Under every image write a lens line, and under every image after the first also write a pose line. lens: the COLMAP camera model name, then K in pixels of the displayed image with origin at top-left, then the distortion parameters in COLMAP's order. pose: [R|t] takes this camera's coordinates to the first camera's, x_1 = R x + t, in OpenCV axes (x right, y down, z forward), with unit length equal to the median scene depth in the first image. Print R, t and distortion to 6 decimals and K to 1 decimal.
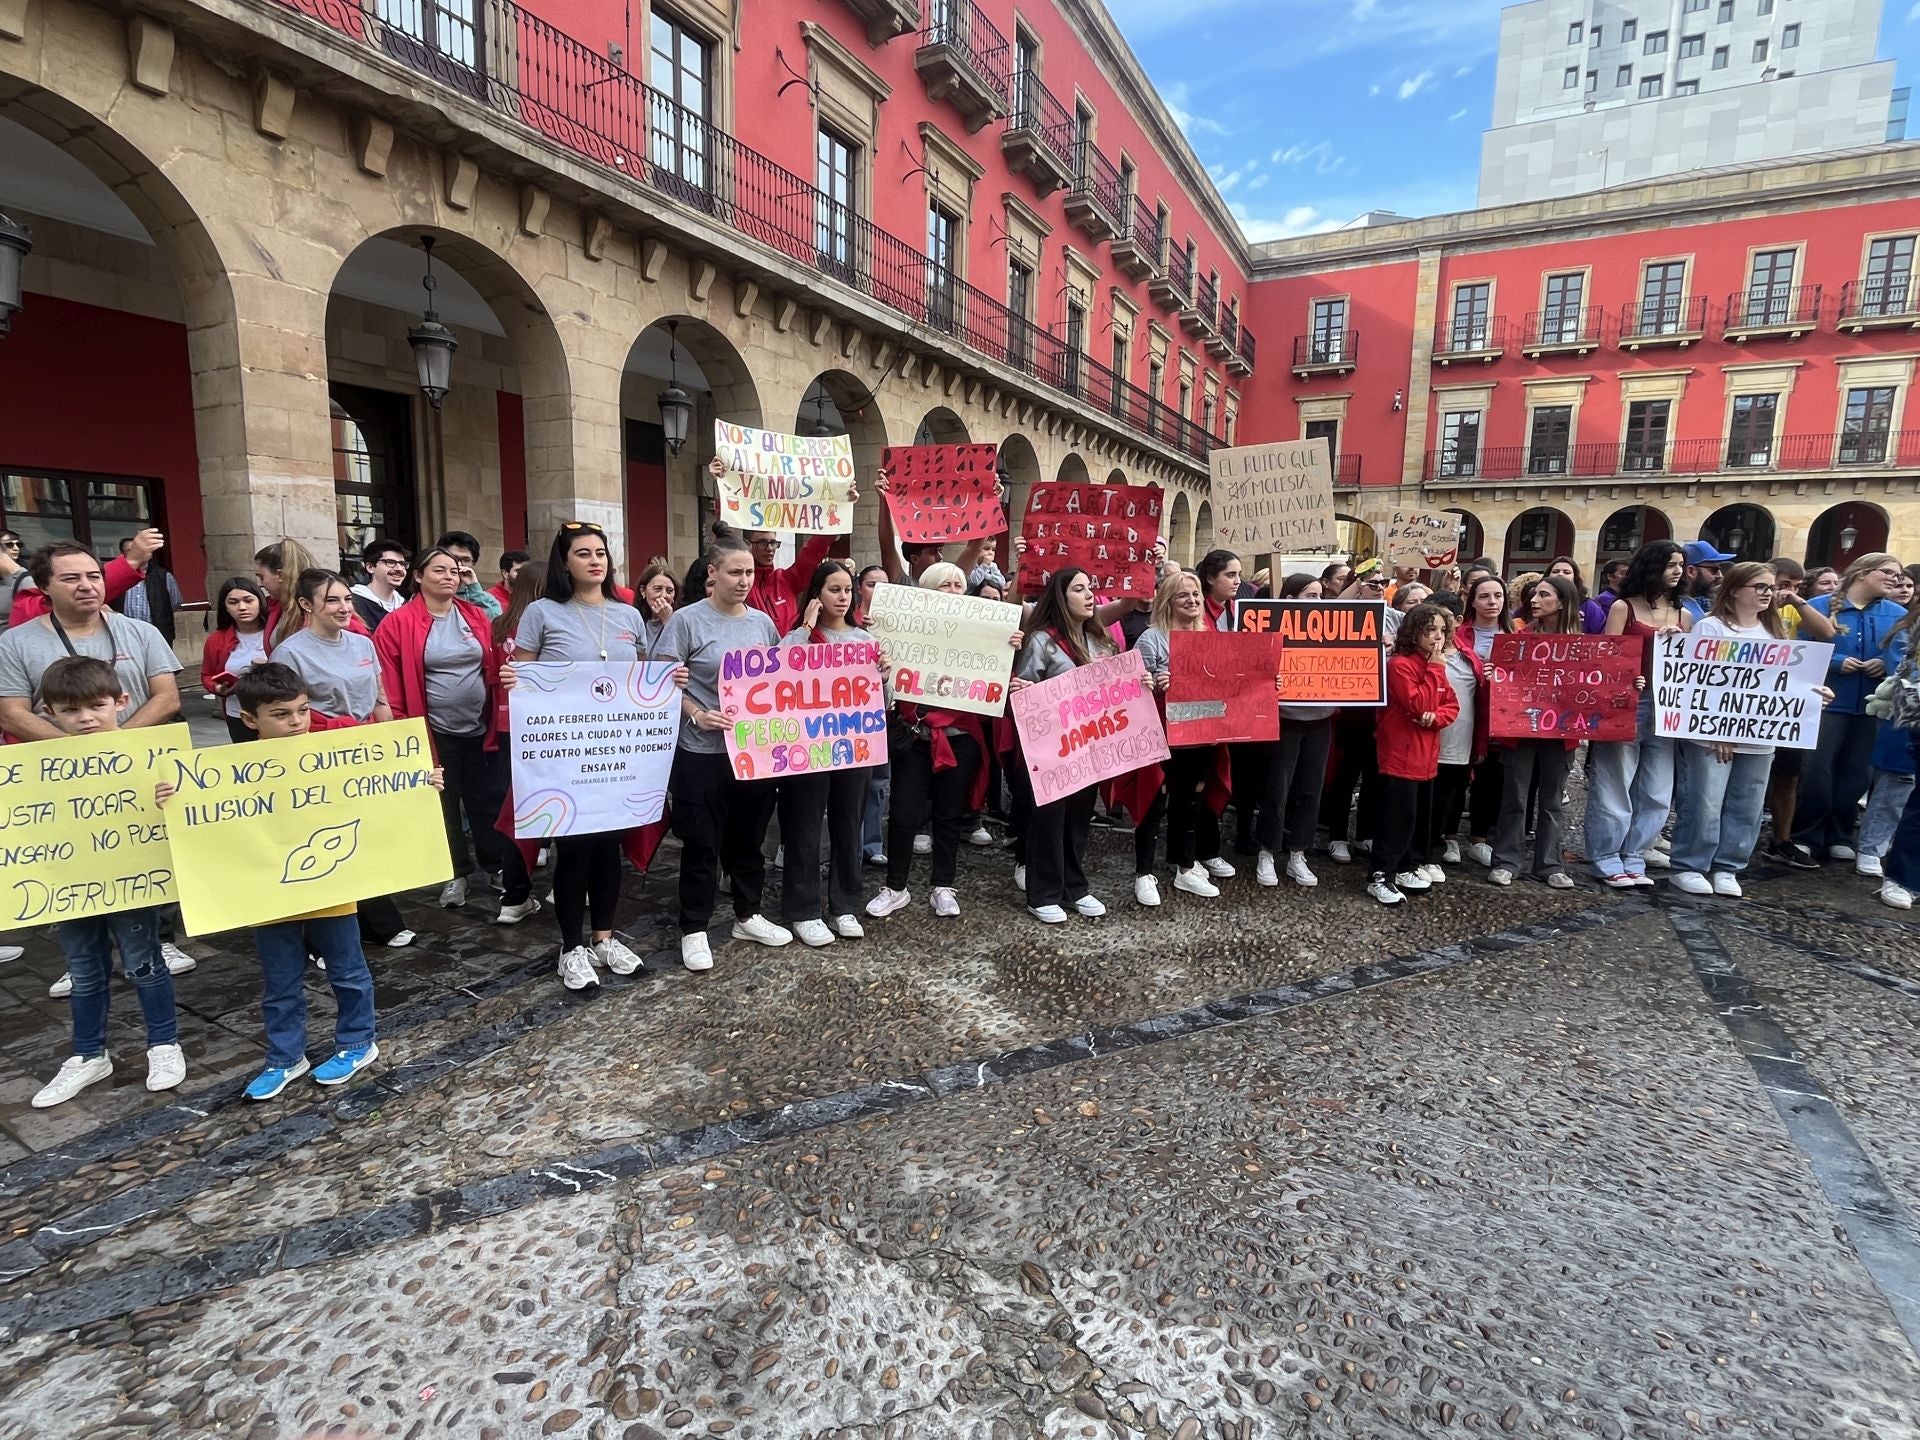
lens RADIAL K [[954.3, 0, 964.1], [0, 954.3, 719.6], [0, 0, 1]] dist [-0.003398, 0.000506]
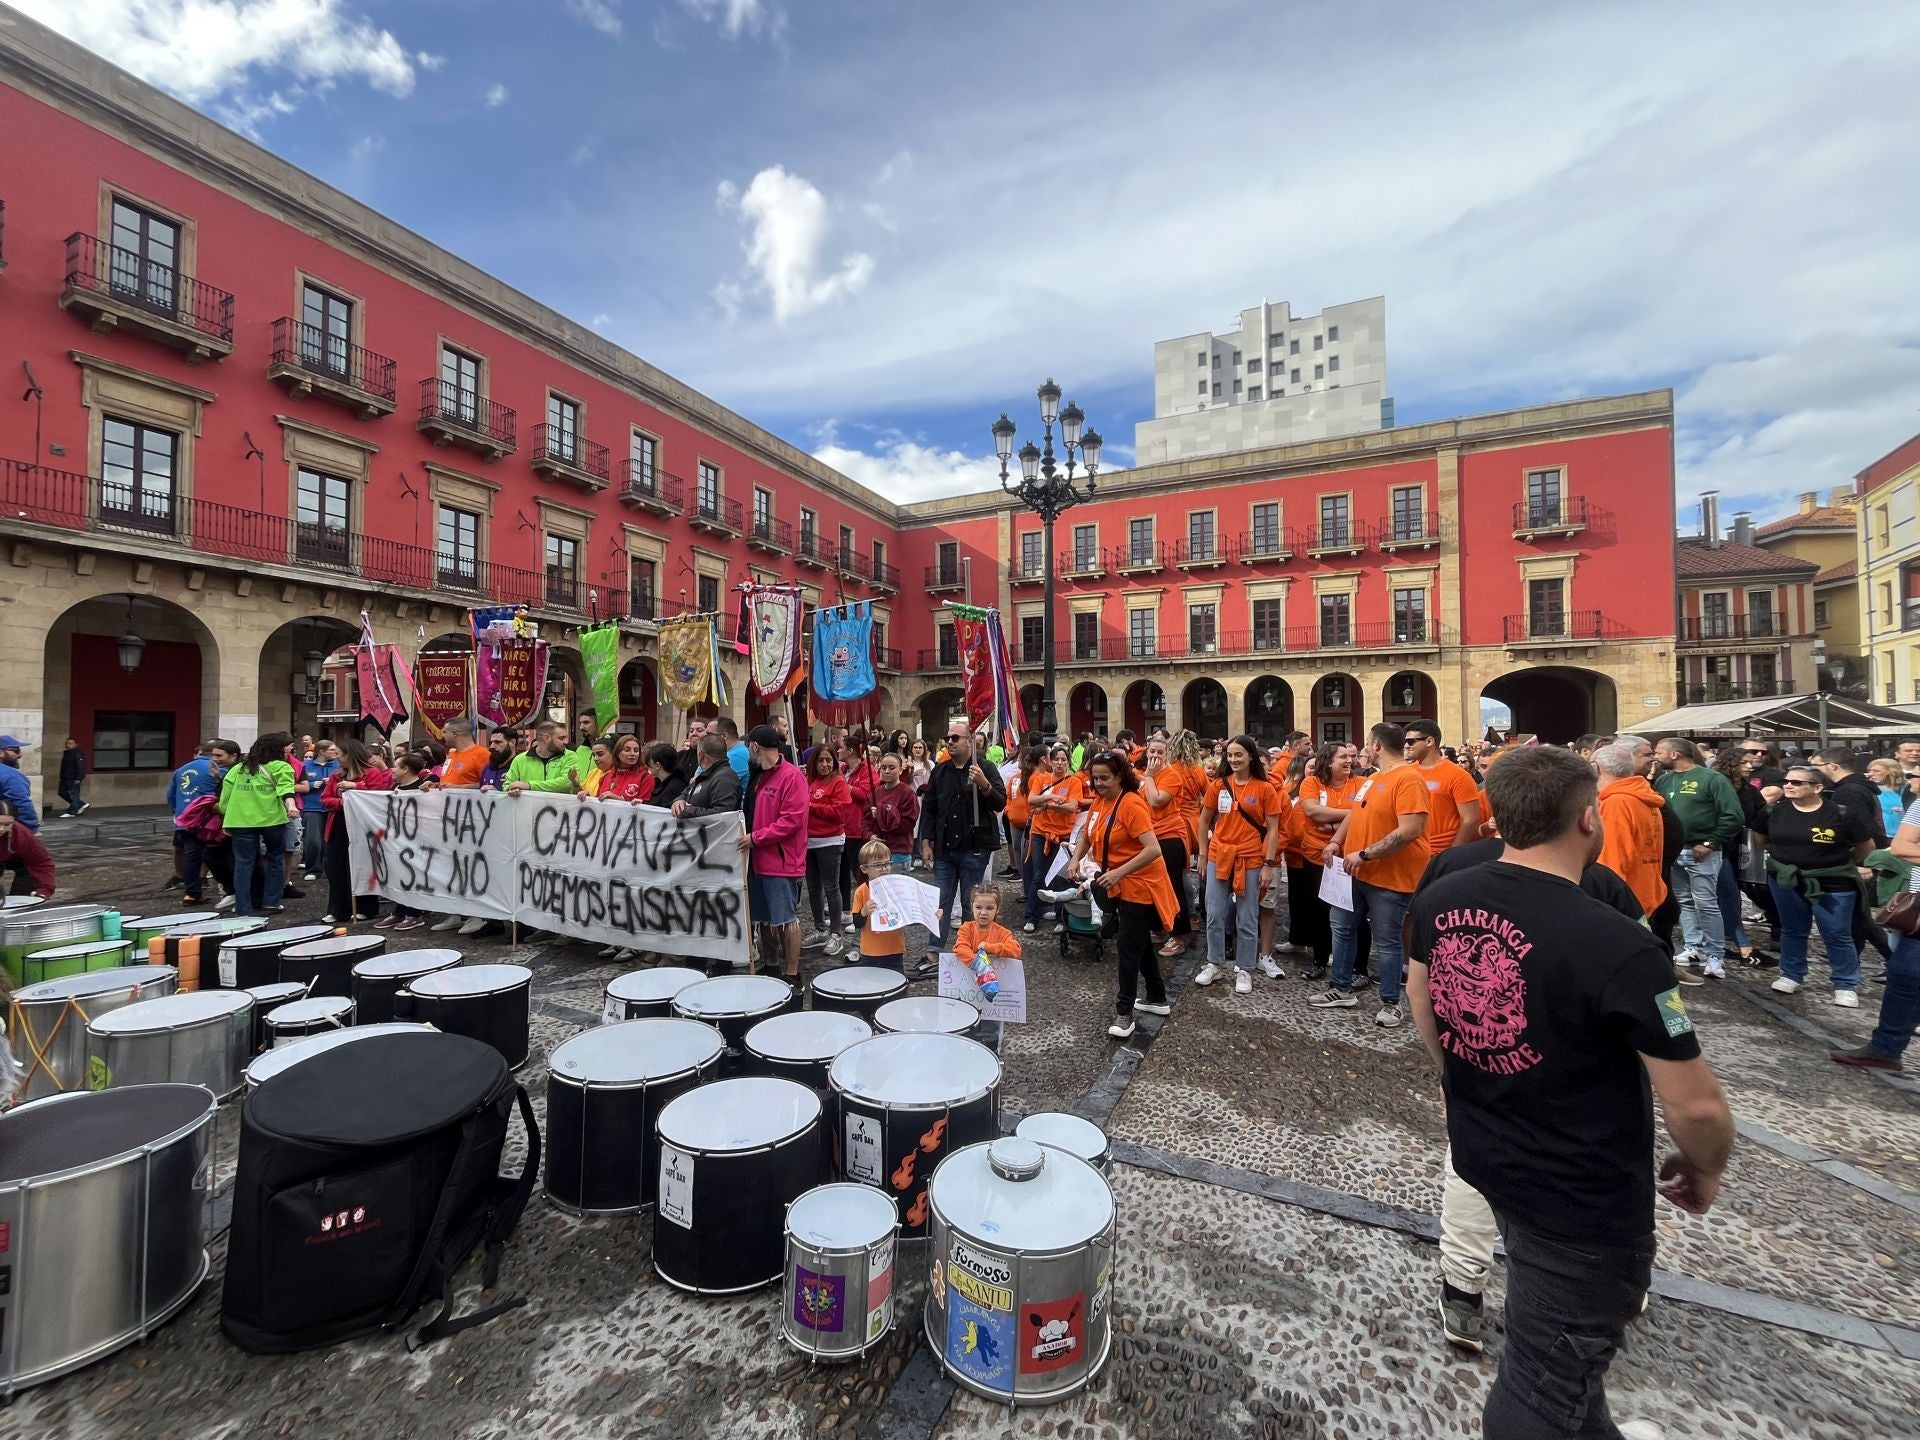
lens RADIAL K [[774.6, 0, 961.2], [0, 774.6, 719.1], [0, 0, 1]] dist [-0.000310, -0.000583]
pose [[0.998096, -0.021219, 0.057911, 0.996554], [0.030539, 0.985796, -0.165149, 0.043495], [-0.053584, 0.166603, 0.984567, -0.313517]]
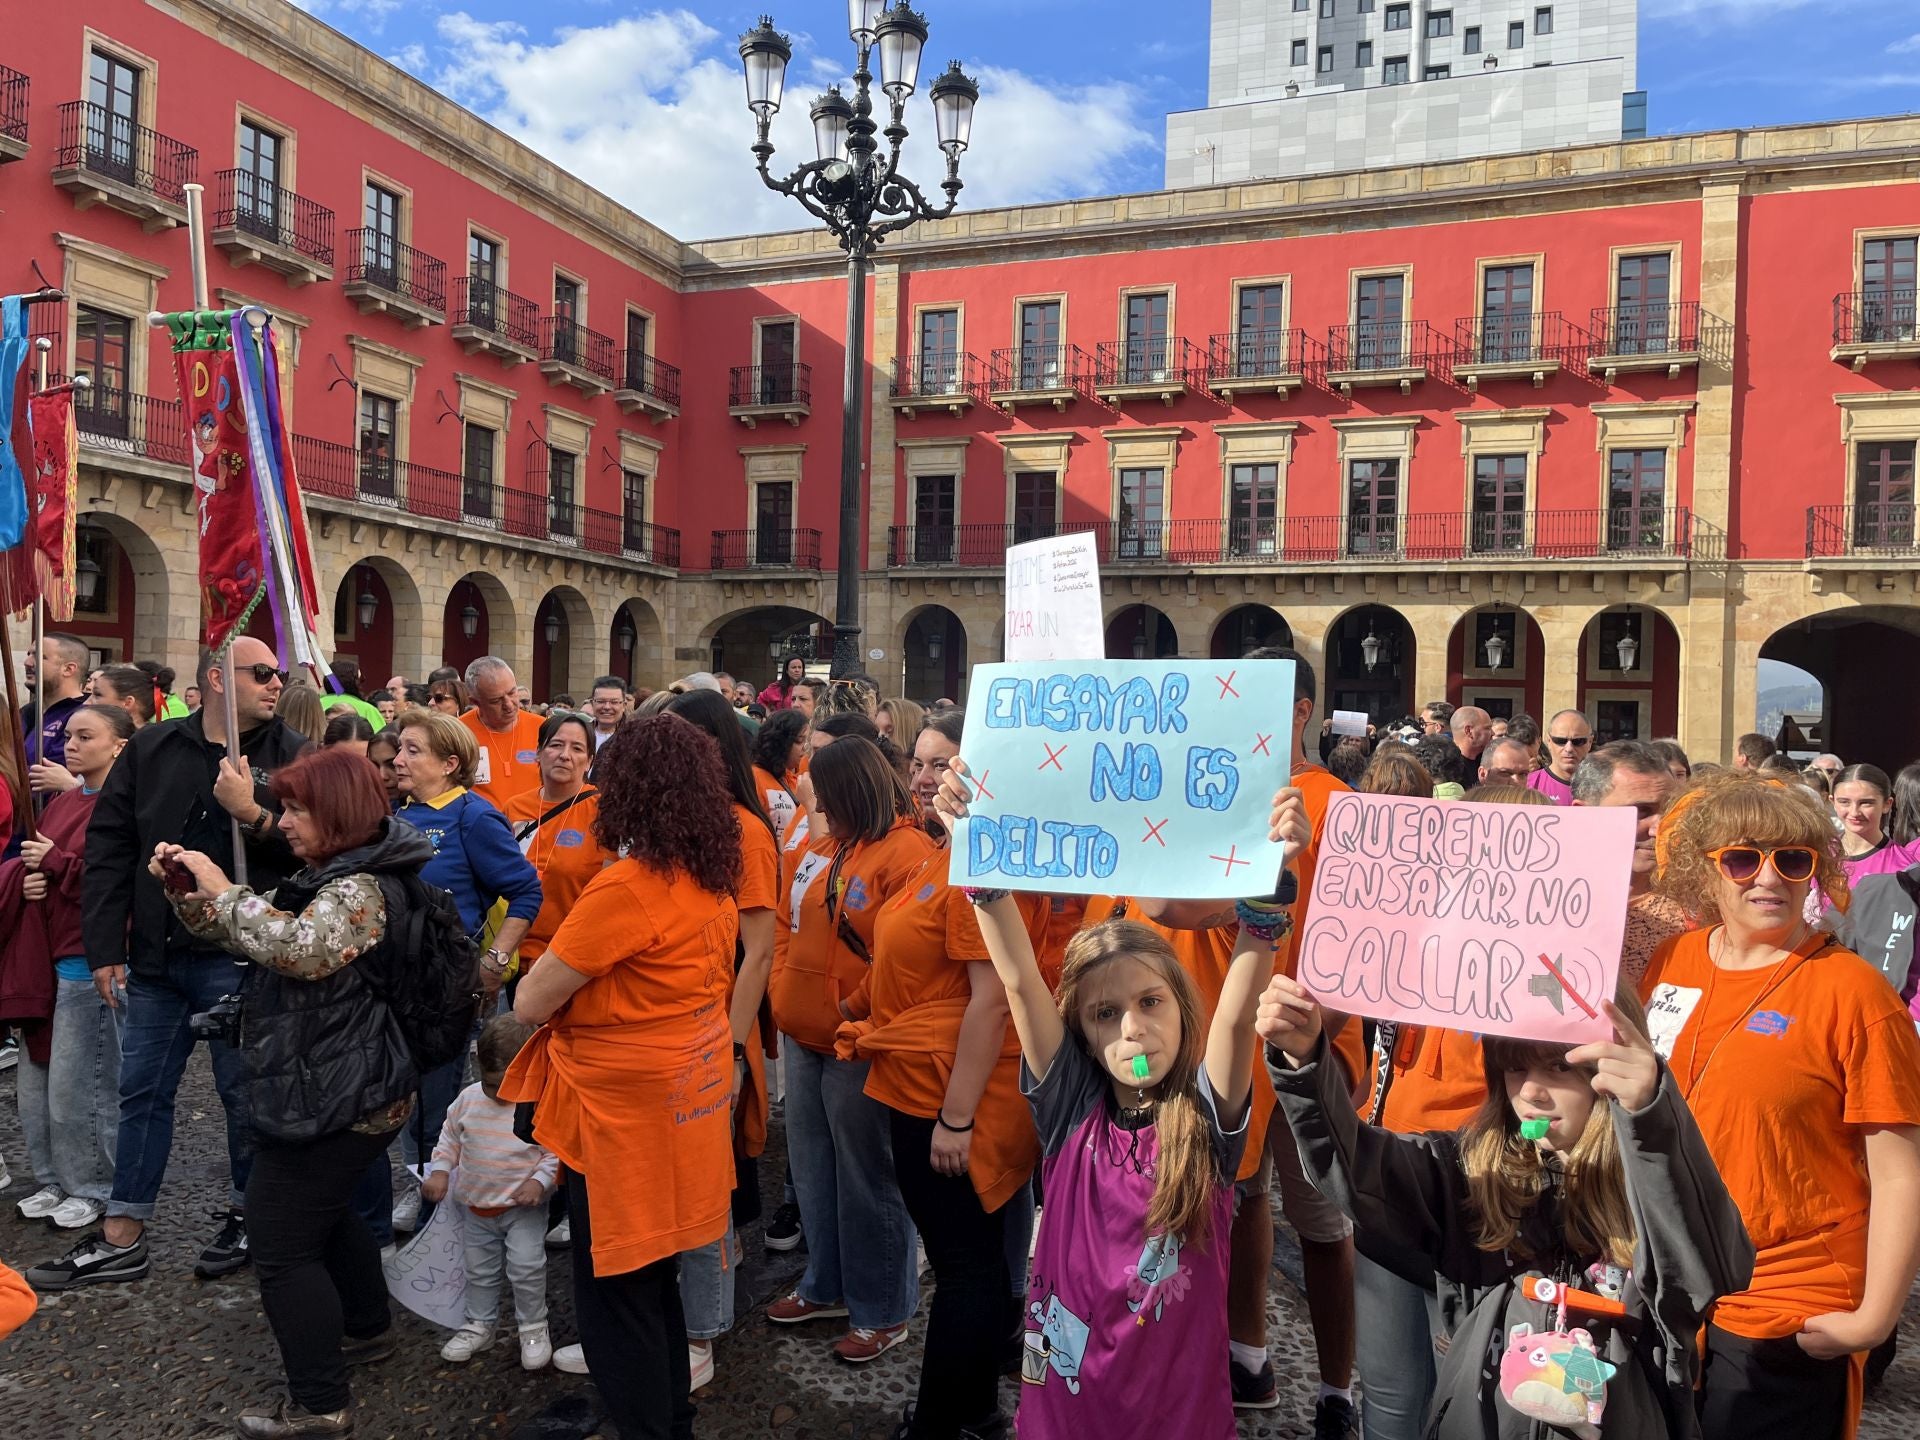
lens RADIAL K [[1444.9, 0, 949.5], [0, 1444.9, 714.8], [0, 0, 1]] dist [0.073860, -0.096123]
pose [[0.991866, 0.009629, 0.126918, 1.133198], [0.007716, 0.990752, -0.135467, 0.036255], [-0.127049, 0.135344, 0.982619, -0.225186]]
